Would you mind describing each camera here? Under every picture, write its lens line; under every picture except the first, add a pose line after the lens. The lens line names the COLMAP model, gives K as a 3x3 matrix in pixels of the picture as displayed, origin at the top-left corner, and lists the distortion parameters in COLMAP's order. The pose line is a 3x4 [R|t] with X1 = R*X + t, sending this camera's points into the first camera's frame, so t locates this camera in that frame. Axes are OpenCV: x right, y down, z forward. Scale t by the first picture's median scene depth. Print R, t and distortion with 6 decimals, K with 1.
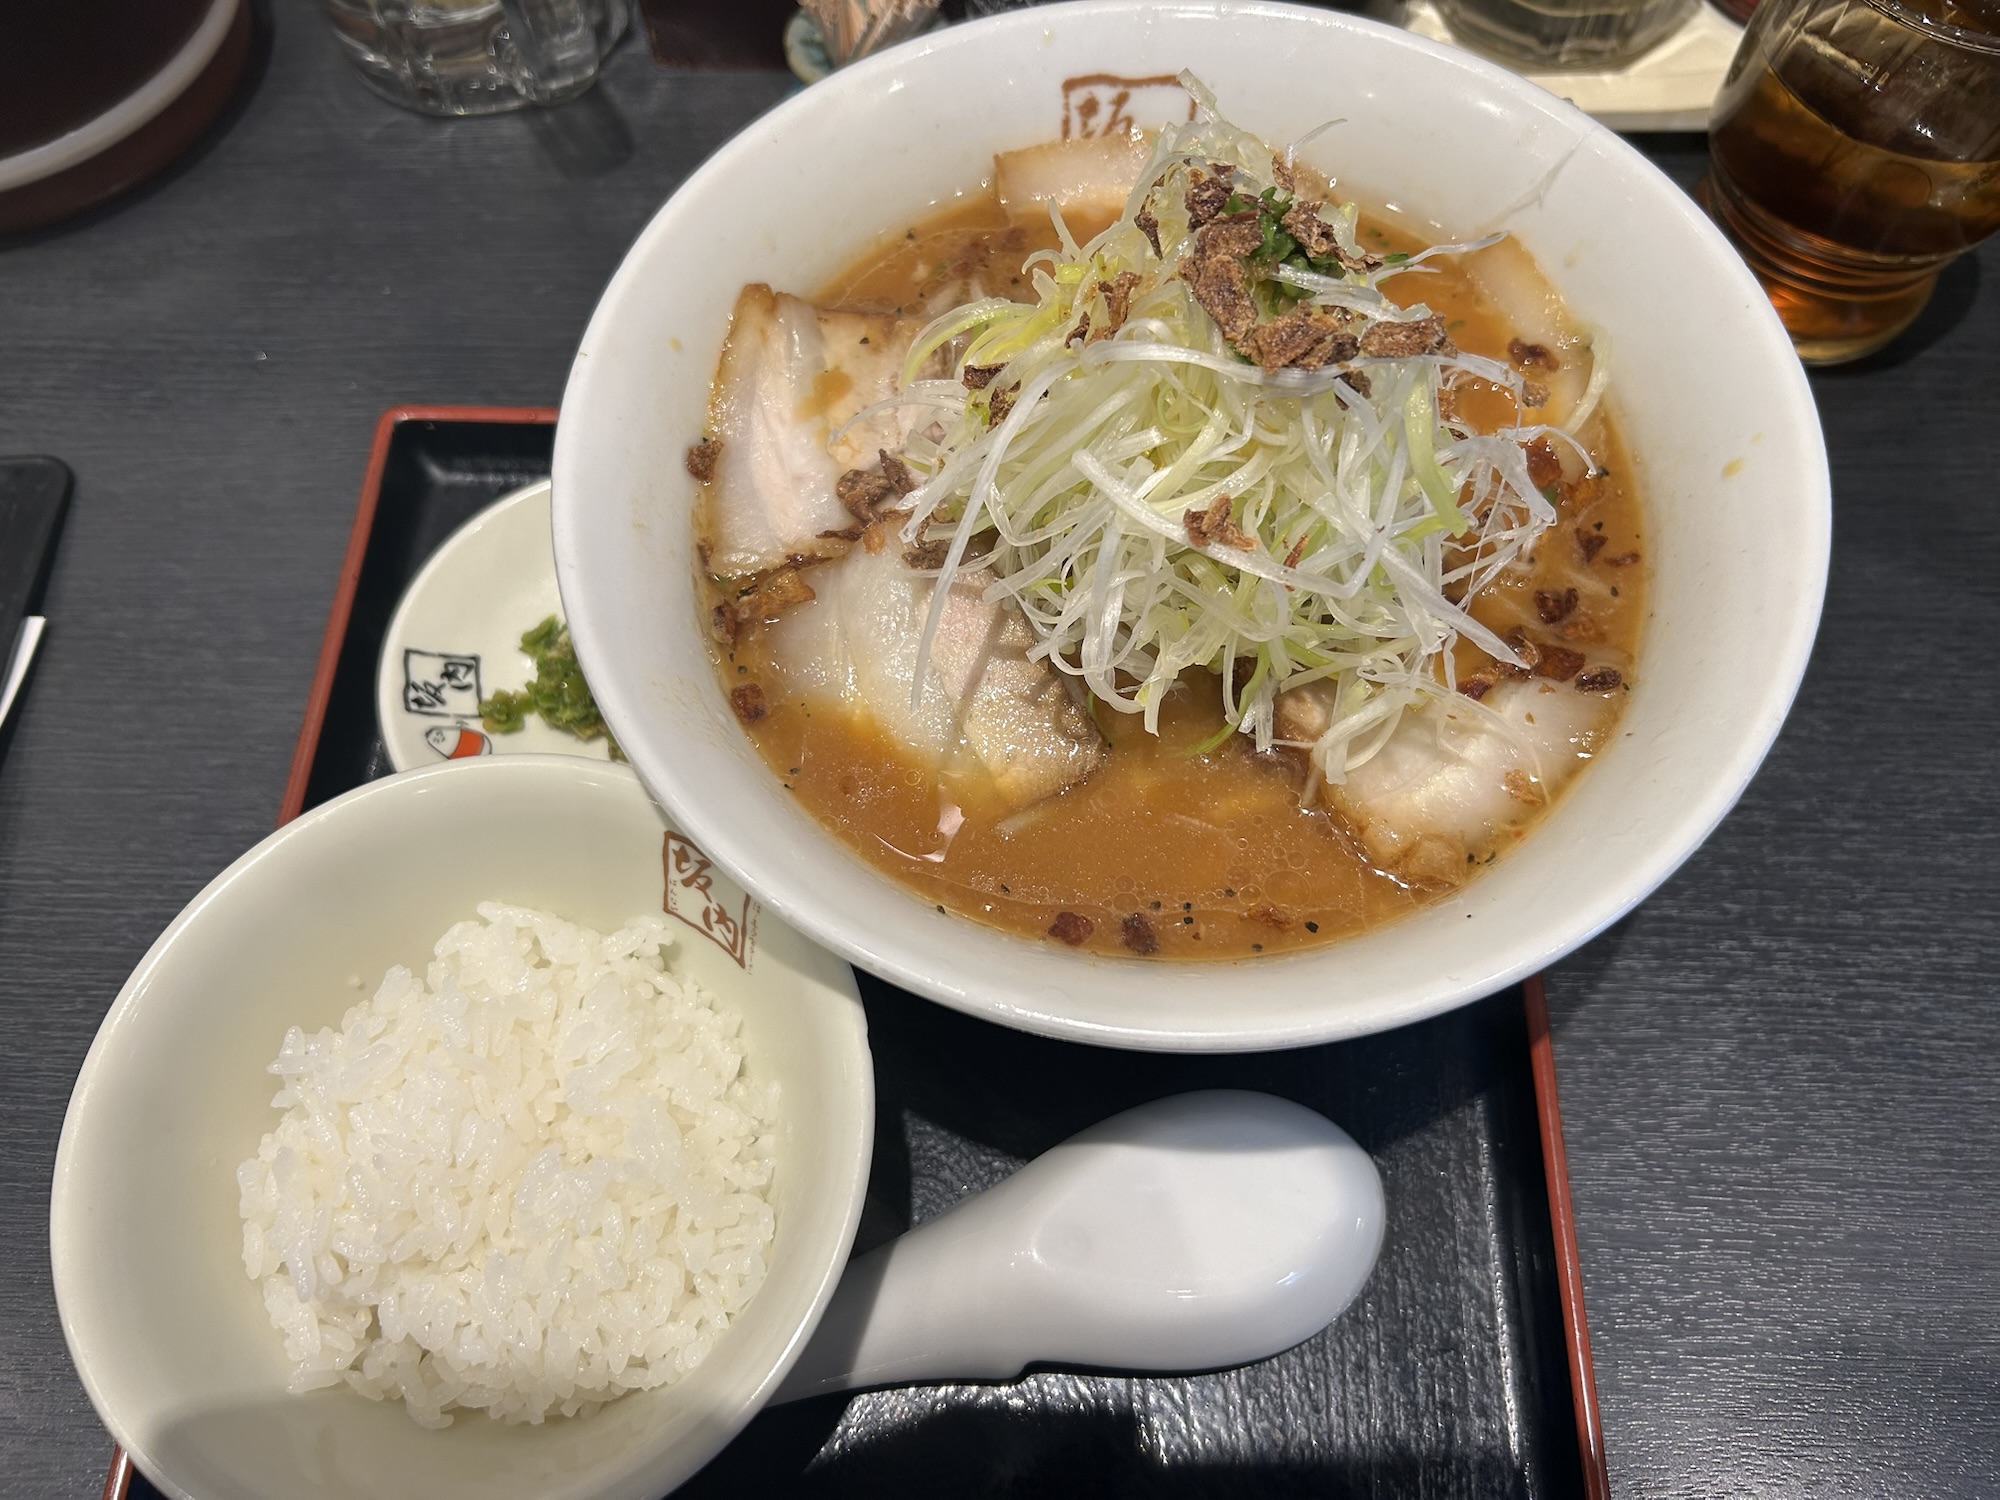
lens RADIAL K [[1588.2, 0, 1045.6], [0, 1588.2, 750.1], [0, 0, 1]] dist [-0.021076, -0.002107]
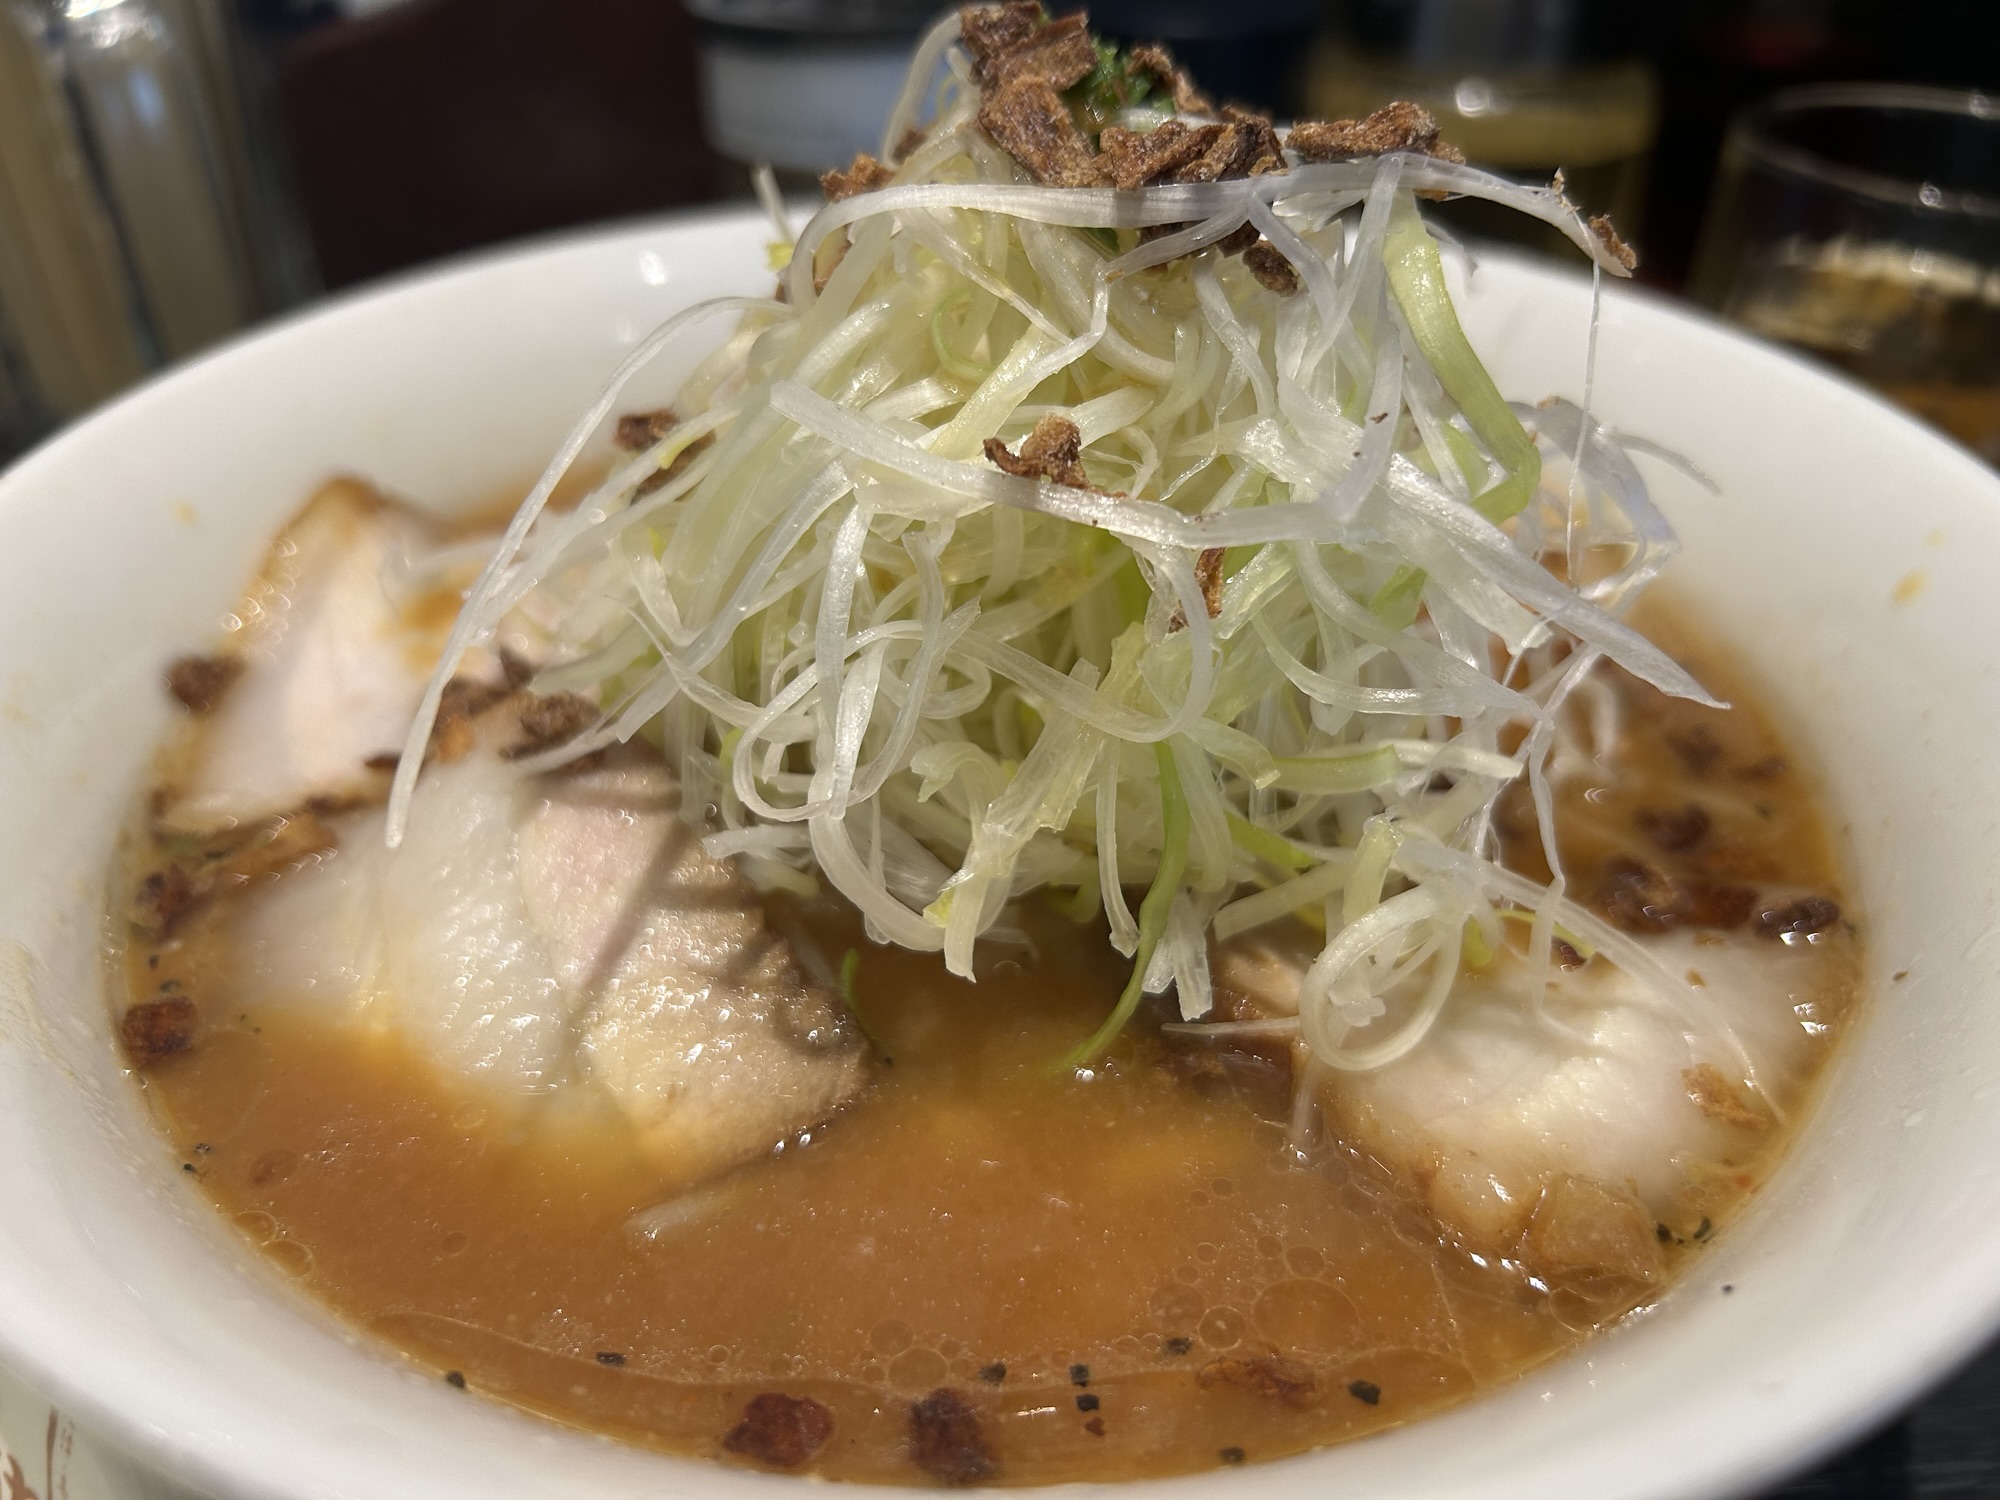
lens RADIAL K [[1588.2, 0, 1045.6], [0, 1588.2, 750.1], [0, 0, 1]] dist [-0.021076, -0.002107]
pose [[0.996882, -0.035263, 0.070592, 0.058789], [0.064699, 0.877405, -0.475367, 0.150431], [-0.045175, 0.478452, 0.876951, 0.526549]]
